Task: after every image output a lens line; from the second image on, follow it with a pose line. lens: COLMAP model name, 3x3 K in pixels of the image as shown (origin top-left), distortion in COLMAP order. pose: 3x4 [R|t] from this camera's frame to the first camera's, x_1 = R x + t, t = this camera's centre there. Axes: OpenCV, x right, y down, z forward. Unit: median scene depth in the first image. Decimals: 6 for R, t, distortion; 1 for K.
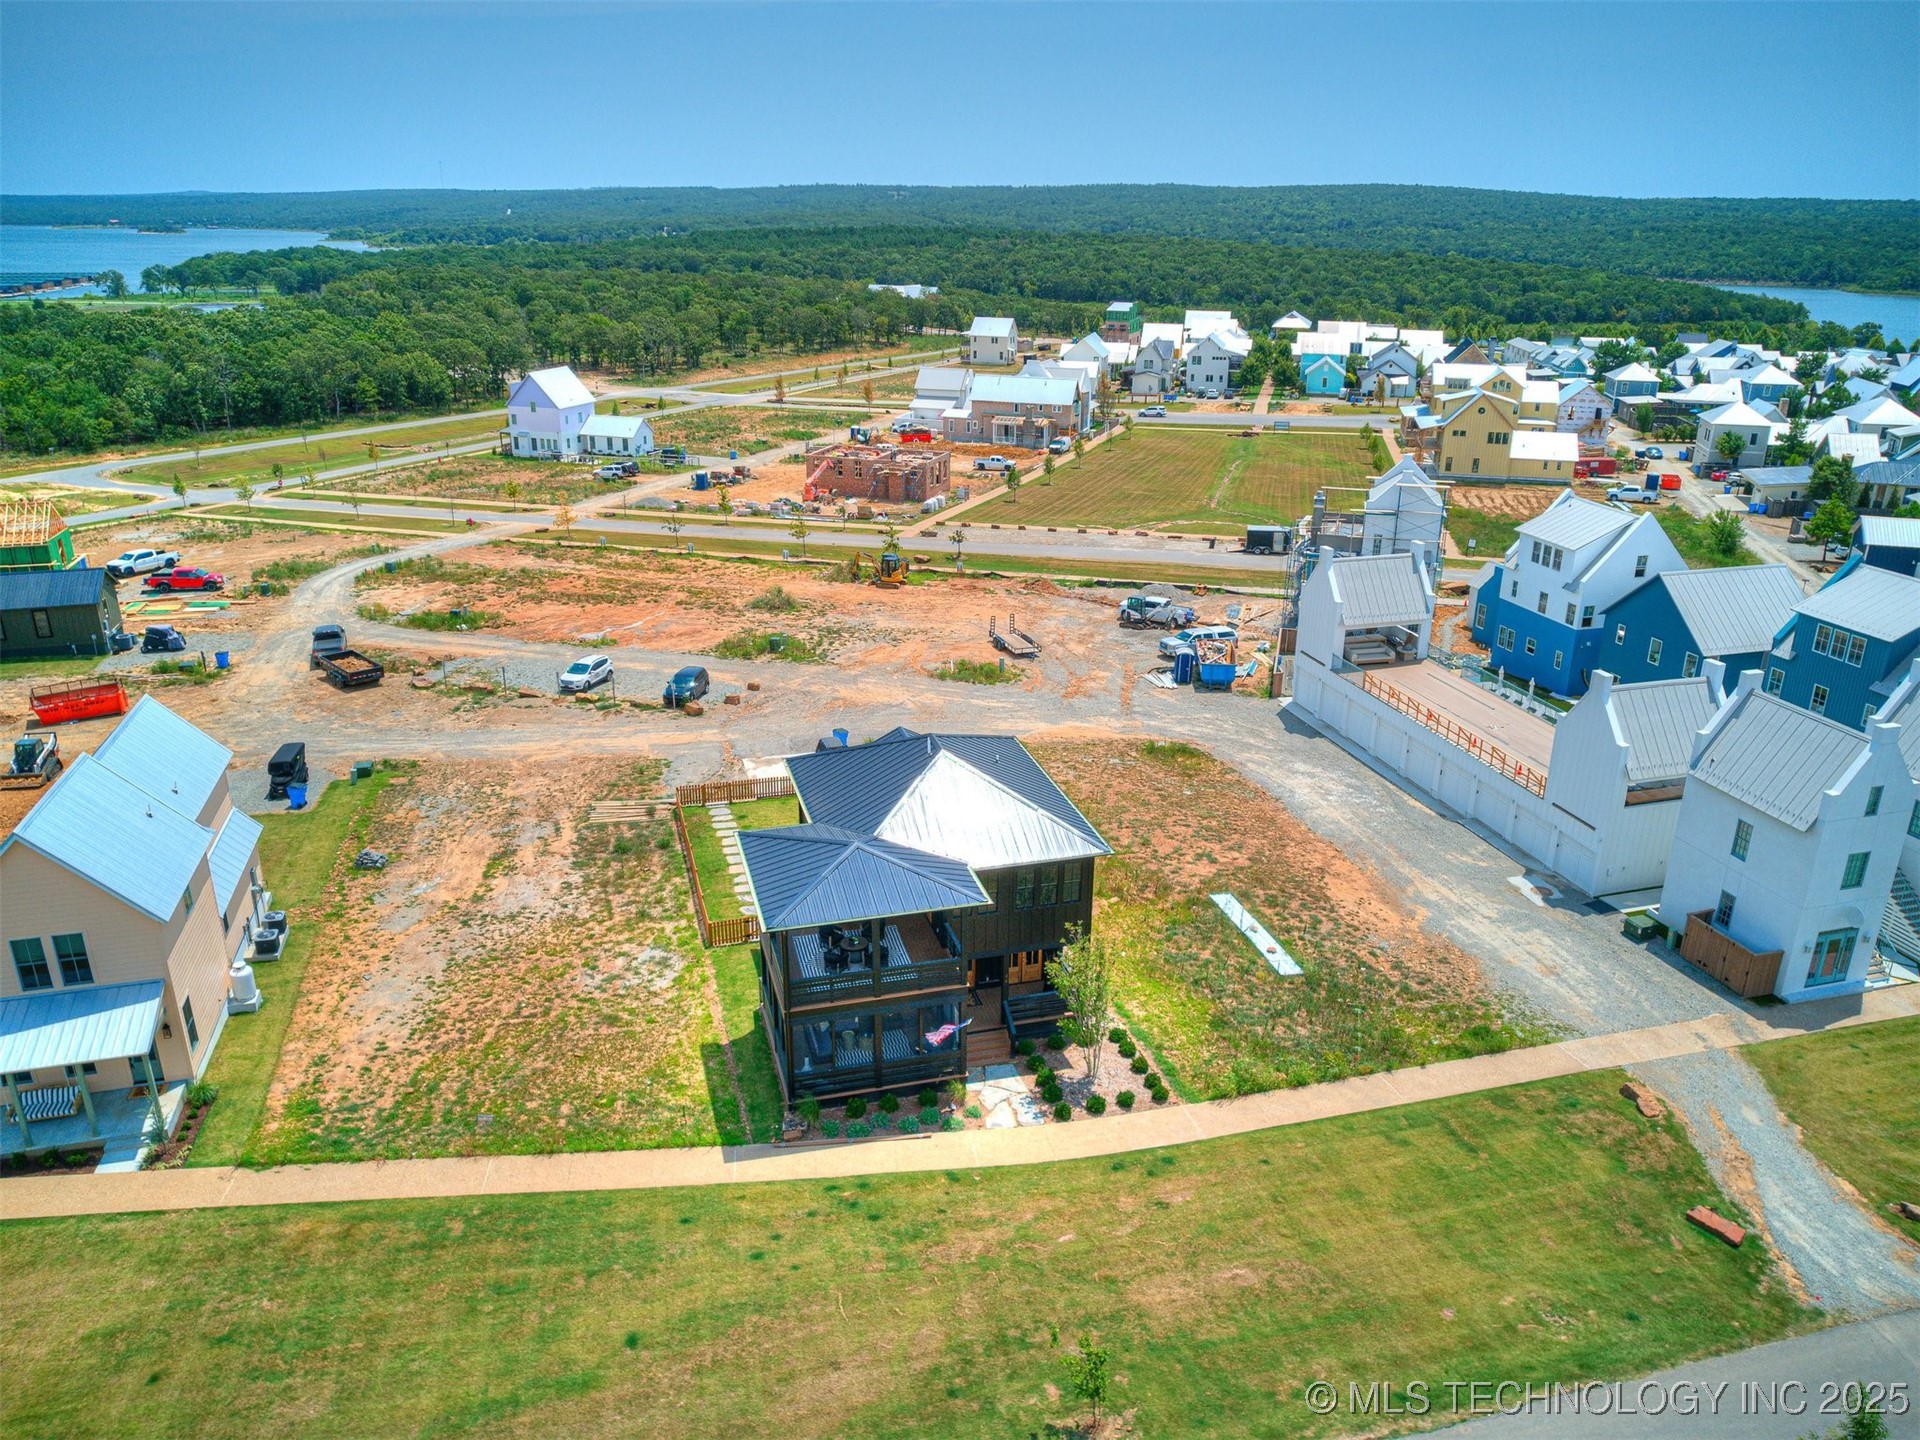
lens RADIAL K [[1377.0, 0, 961.8], [0, 1377.0, 715.2], [0, 0, 1]] dist [-0.071657, 0.056876]
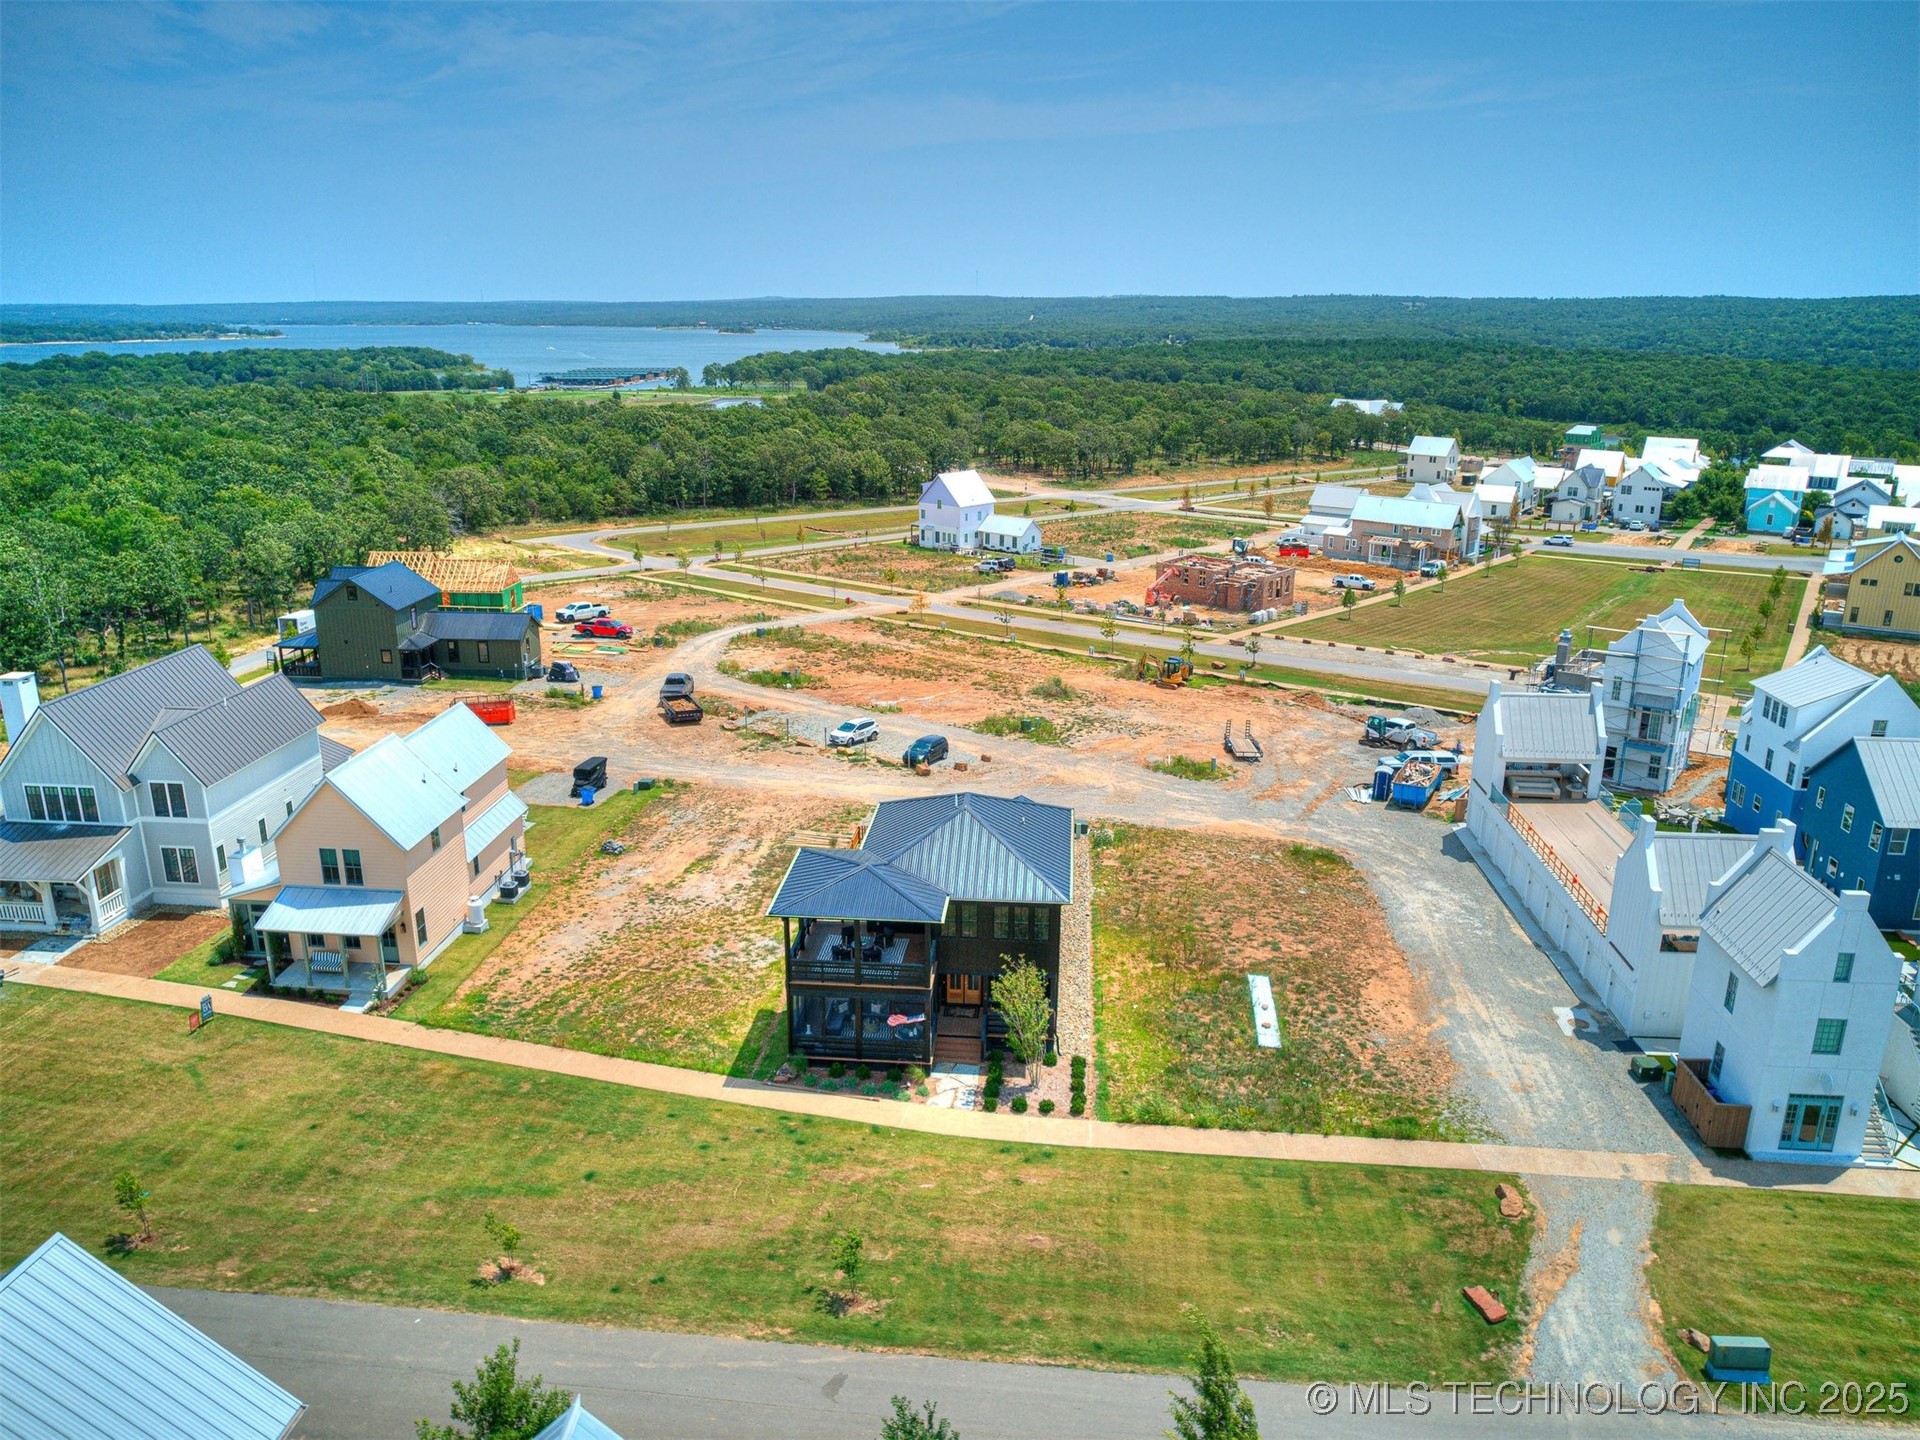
lens RADIAL K [[1373.0, 0, 967.4], [0, 1373.0, 721.1], [0, 0, 1]] dist [-0.062963, 0.046535]
pose [[0.938489, 0.098668, -0.330912, 0.108516], [-0.120692, 0.991594, -0.046626, 0.002063], [0.323529, 0.083697, 0.942509, -0.048658]]
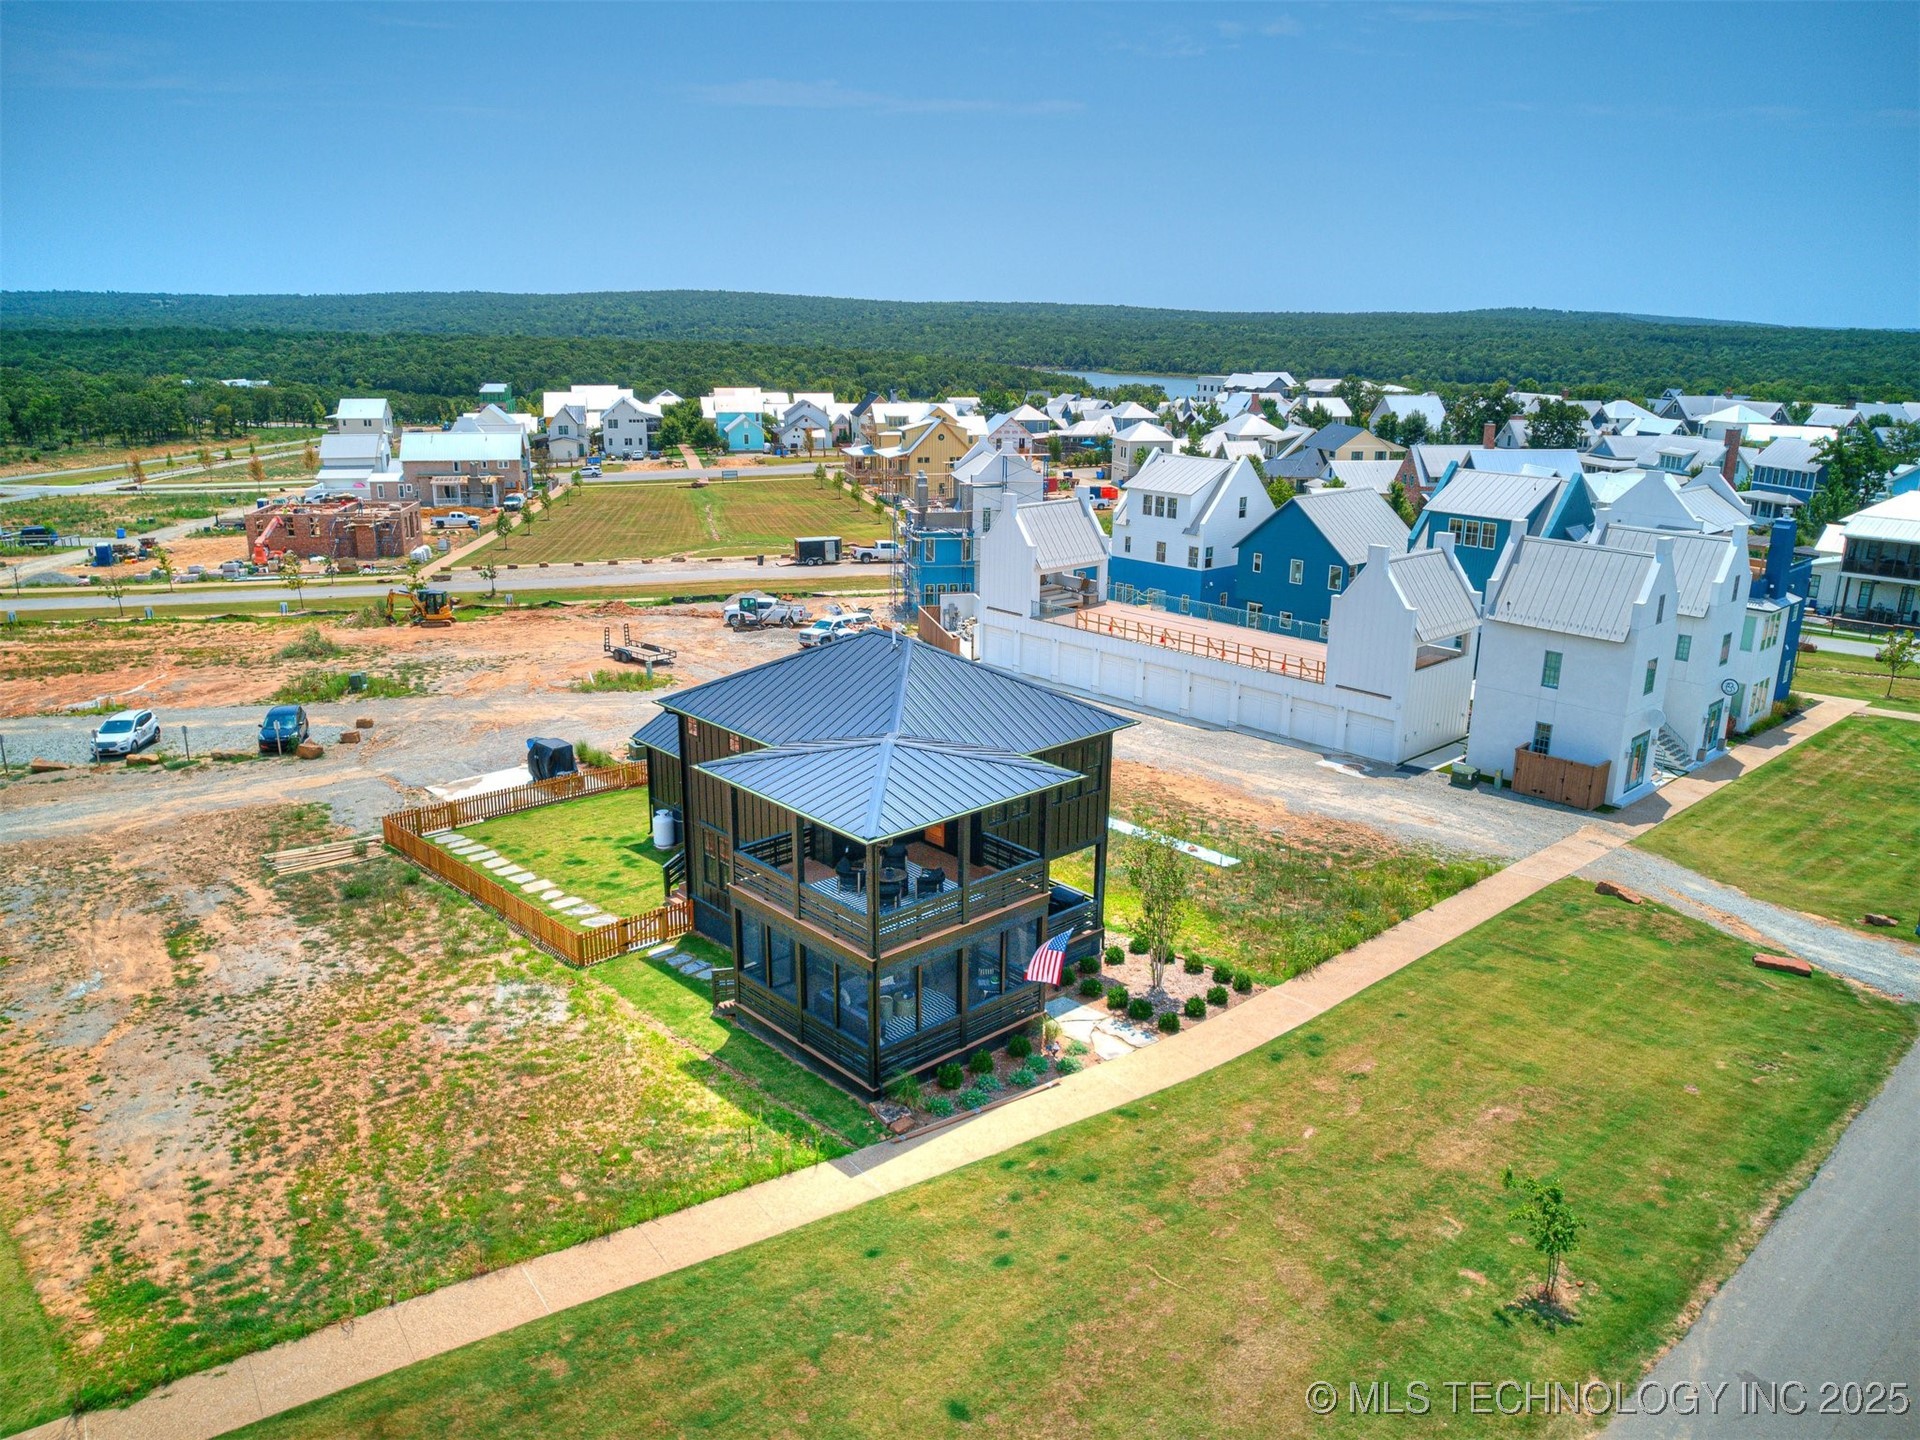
lens RADIAL K [[1377.0, 0, 961.8], [0, 1377.0, 715.2], [0, 0, 1]] dist [-0.071657, 0.056876]
pose [[0.888759, -0.122795, 0.441621, -0.098189], [0.154827, 0.987246, -0.037079, 0.029367], [-0.431435, 0.101329, 0.896435, 0.072478]]
